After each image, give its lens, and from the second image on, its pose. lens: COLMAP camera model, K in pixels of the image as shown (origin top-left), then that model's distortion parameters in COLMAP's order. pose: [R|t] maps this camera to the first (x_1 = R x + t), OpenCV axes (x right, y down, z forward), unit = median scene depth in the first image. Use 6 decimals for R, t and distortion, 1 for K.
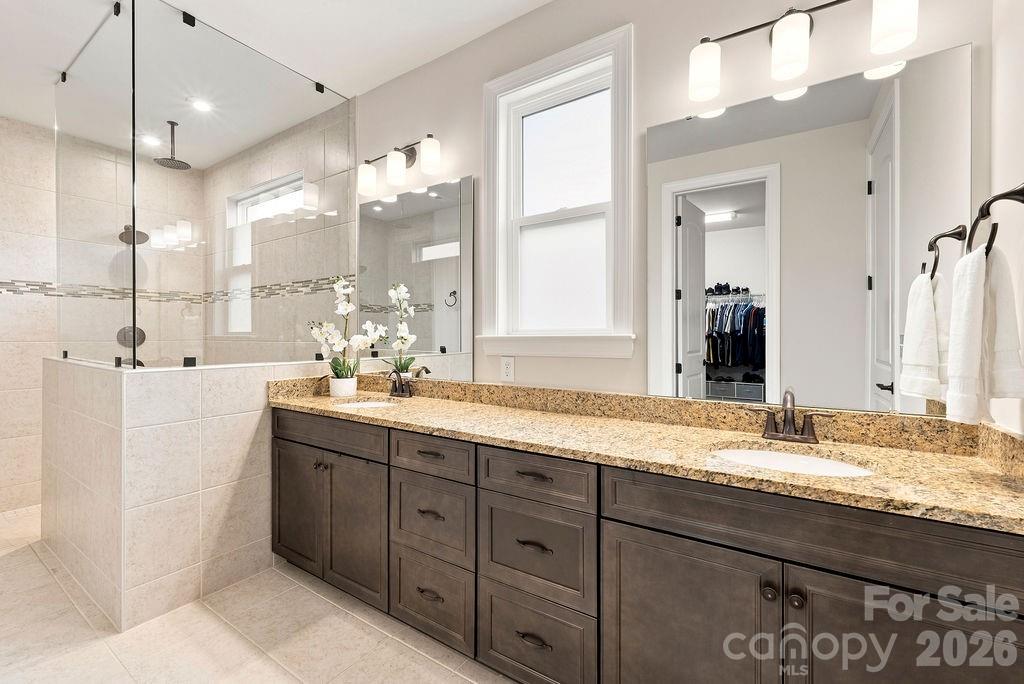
lens RADIAL K [[435.0, 0, 513.4], [0, 435.0, 339.4], [0, 0, 1]] dist [-0.005308, 0.000548]
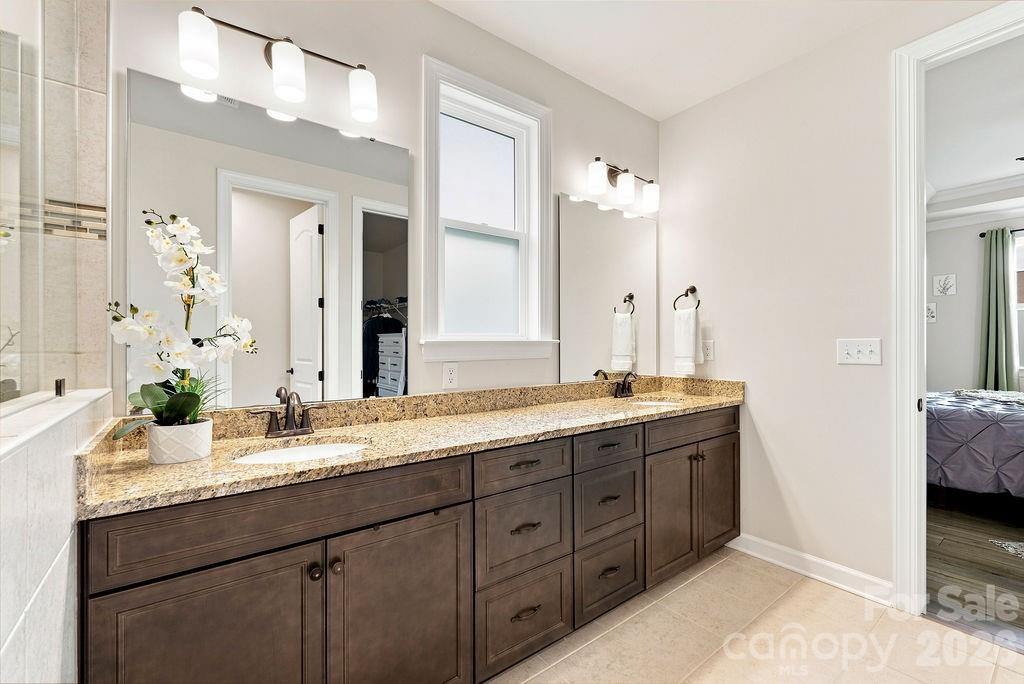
lens RADIAL K [[431.9, 0, 514.7], [0, 431.9, 342.6], [0, 0, 1]] dist [0.002156, 0.000239]
pose [[0.327324, 0.002374, 0.944909, -0.898410], [0.007183, 0.999962, -0.005001, 0.002641], [-0.944885, 0.008424, 0.327295, 0.585572]]
